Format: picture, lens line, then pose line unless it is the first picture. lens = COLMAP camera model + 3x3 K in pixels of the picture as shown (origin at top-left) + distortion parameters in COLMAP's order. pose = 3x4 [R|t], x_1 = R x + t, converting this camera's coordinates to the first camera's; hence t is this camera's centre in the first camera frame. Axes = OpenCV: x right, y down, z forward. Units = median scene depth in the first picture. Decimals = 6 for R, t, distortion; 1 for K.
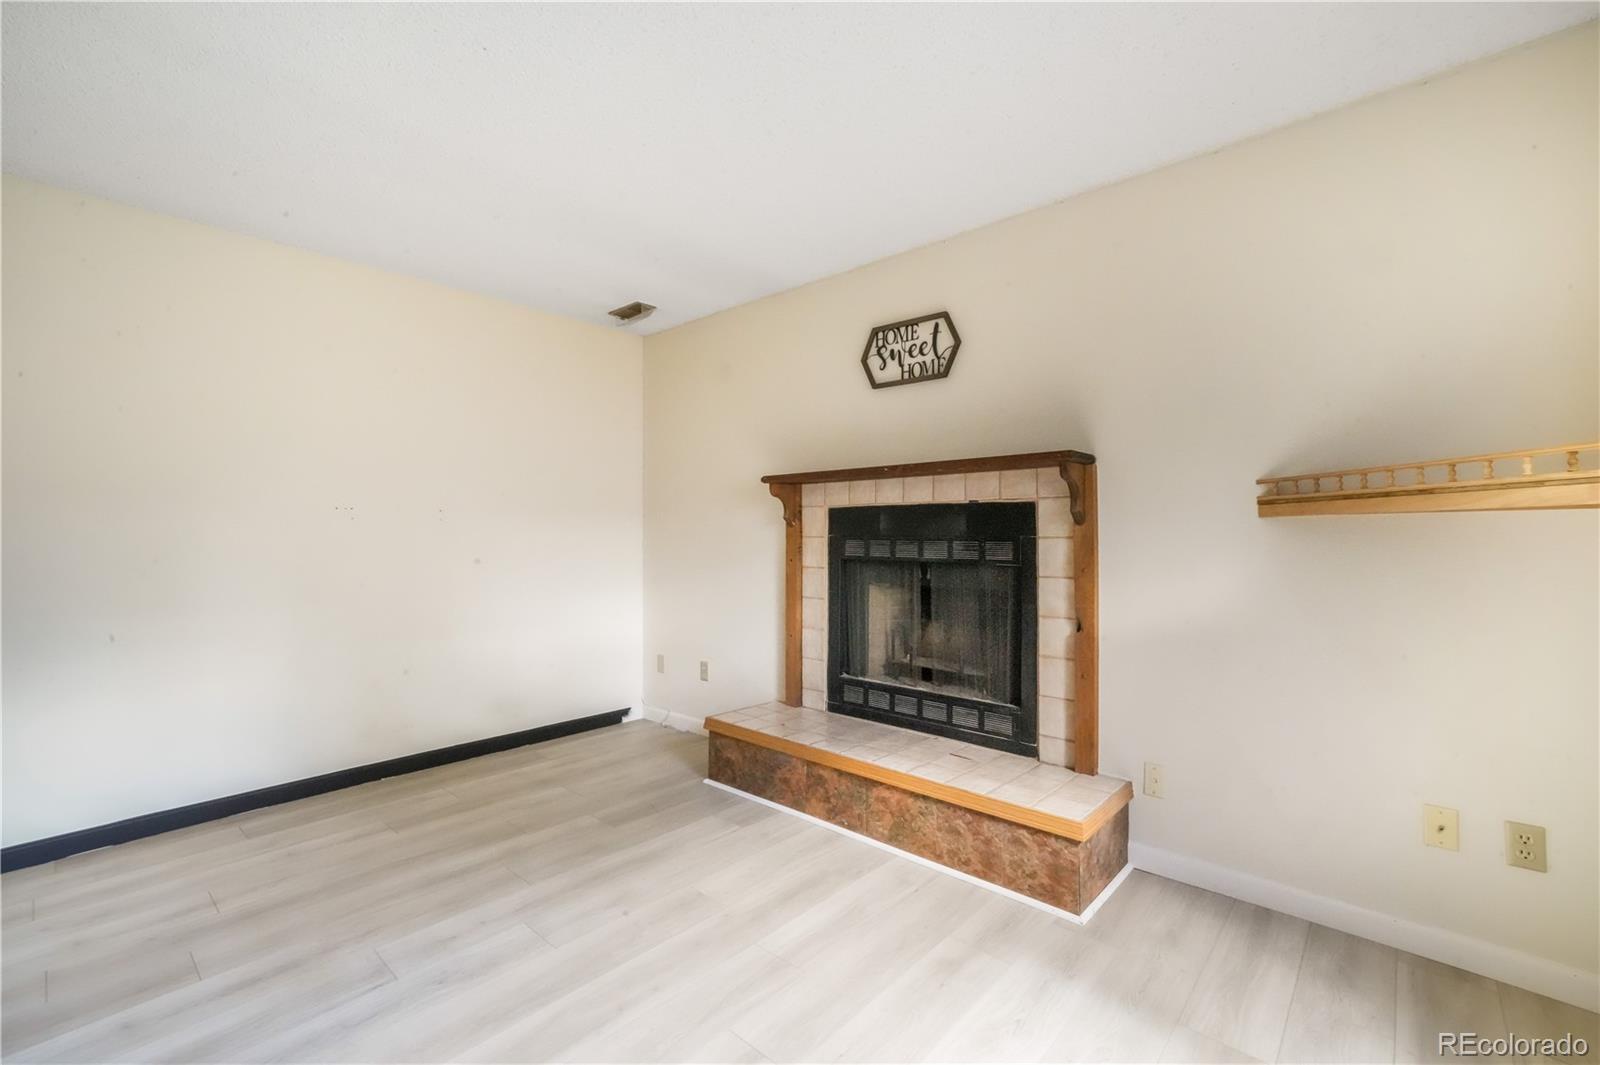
lens RADIAL K [[692.0, 0, 794.6], [0, 692.0, 532.7], [0, 0, 1]] dist [0.002859, 0.000301]
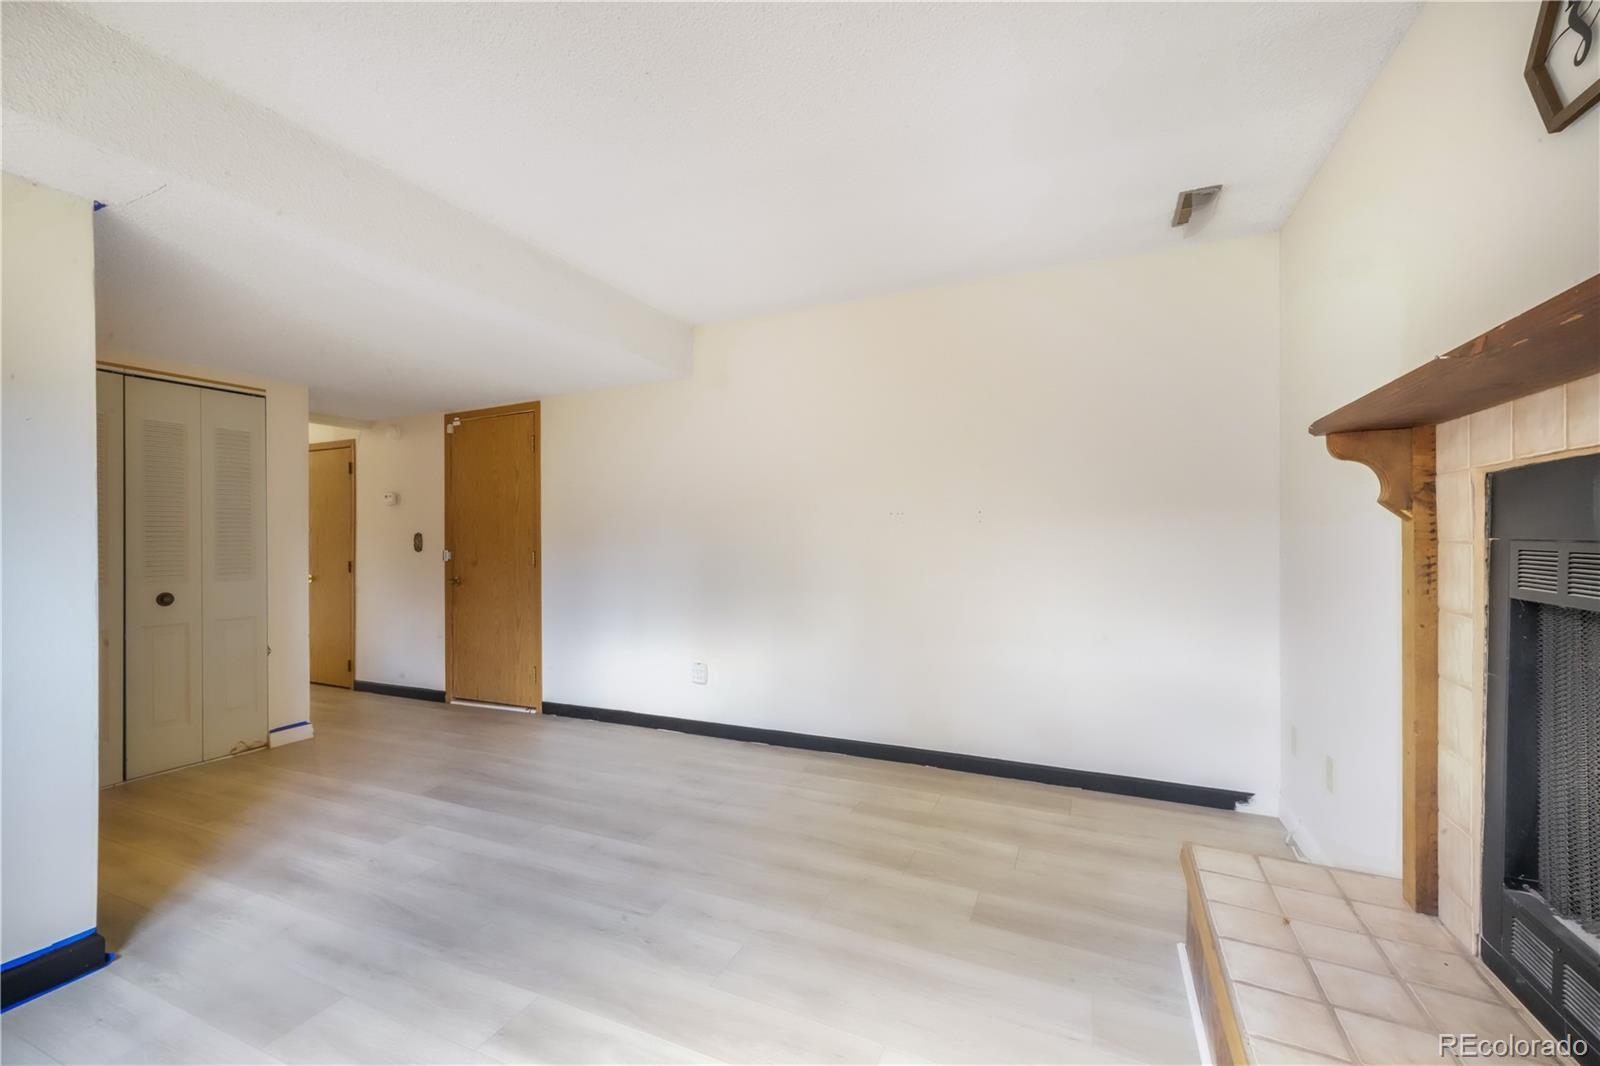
lens RADIAL K [[655.4, 0, 795.5], [0, 655.4, 538.3], [0, 0, 1]] dist [-0.002624, 0.000185]
pose [[0.302007, 0.000301, -0.953306, 0.299492], [0.004246, 0.999990, 0.001661, 0.001615], [0.953296, -0.004550, 0.302003, 0.489844]]
